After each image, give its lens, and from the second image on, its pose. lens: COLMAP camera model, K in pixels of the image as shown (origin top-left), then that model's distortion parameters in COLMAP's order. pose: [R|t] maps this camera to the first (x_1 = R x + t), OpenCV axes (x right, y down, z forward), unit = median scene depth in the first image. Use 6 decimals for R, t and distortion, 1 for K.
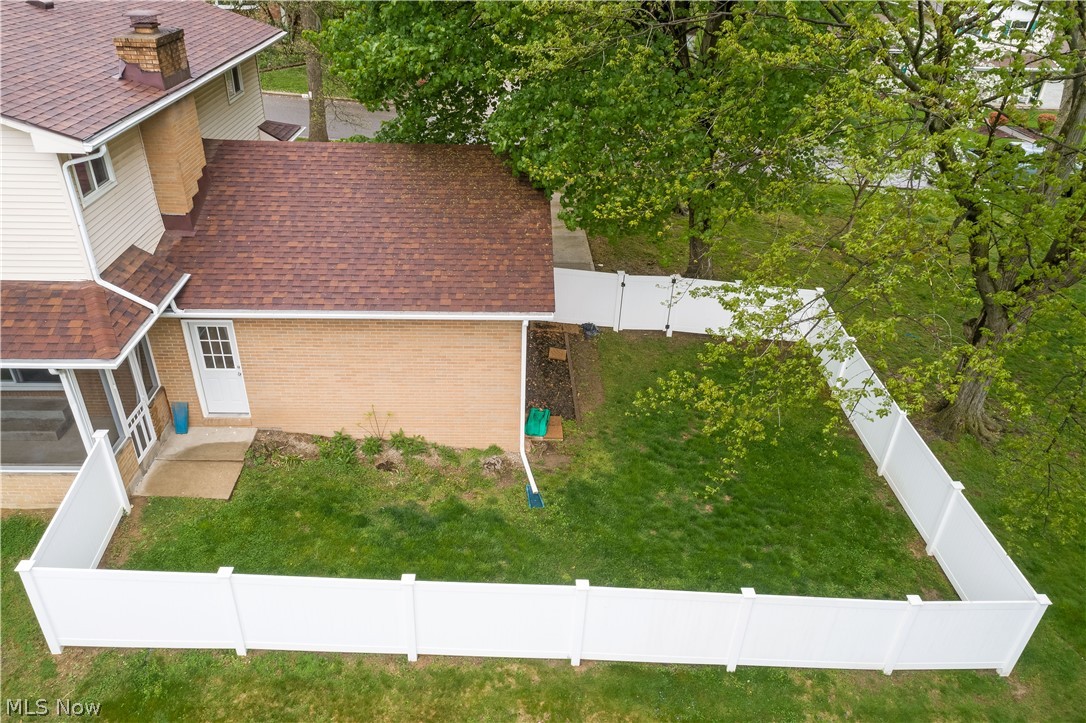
lens RADIAL K [[754.2, 0, 543.0], [0, 754.2, 361.5], [0, 0, 1]] dist [-0.000335, -0.000853]
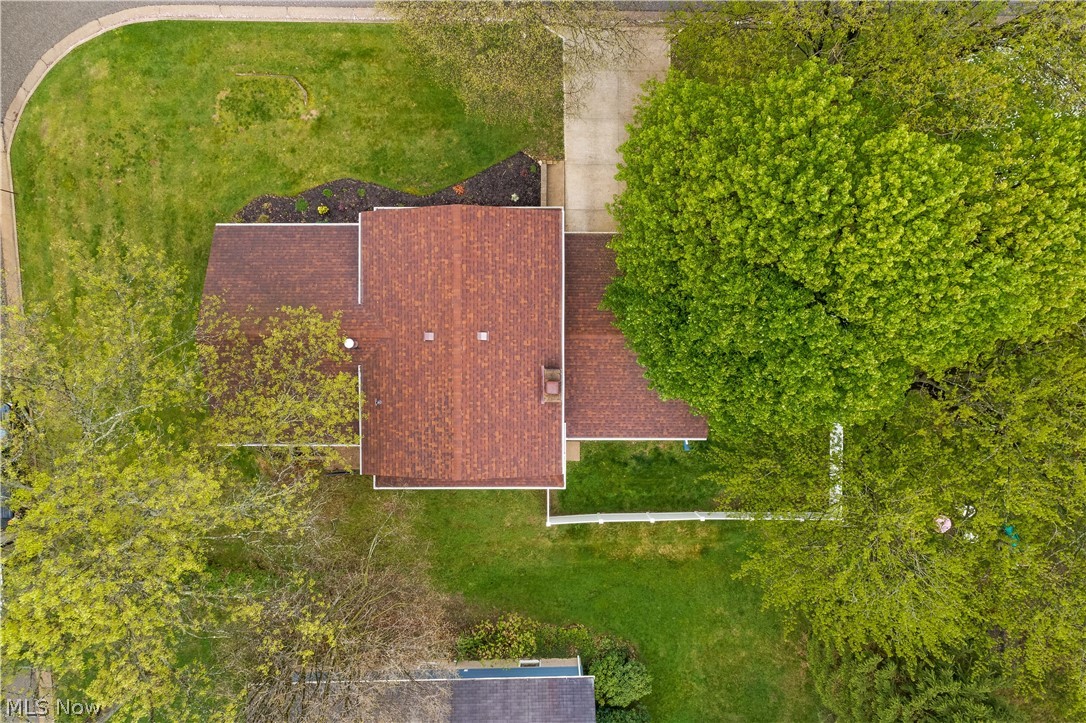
lens RADIAL K [[754.2, 0, 543.0], [0, 754.2, 361.5], [0, 0, 1]] dist [-0.000335, -0.000853]
pose [[0.998118, 0.043826, -0.042896, -0.433166], [0.014423, 0.512116, 0.858795, -2.352008], [0.059605, -0.857797, 0.510520, -0.126050]]
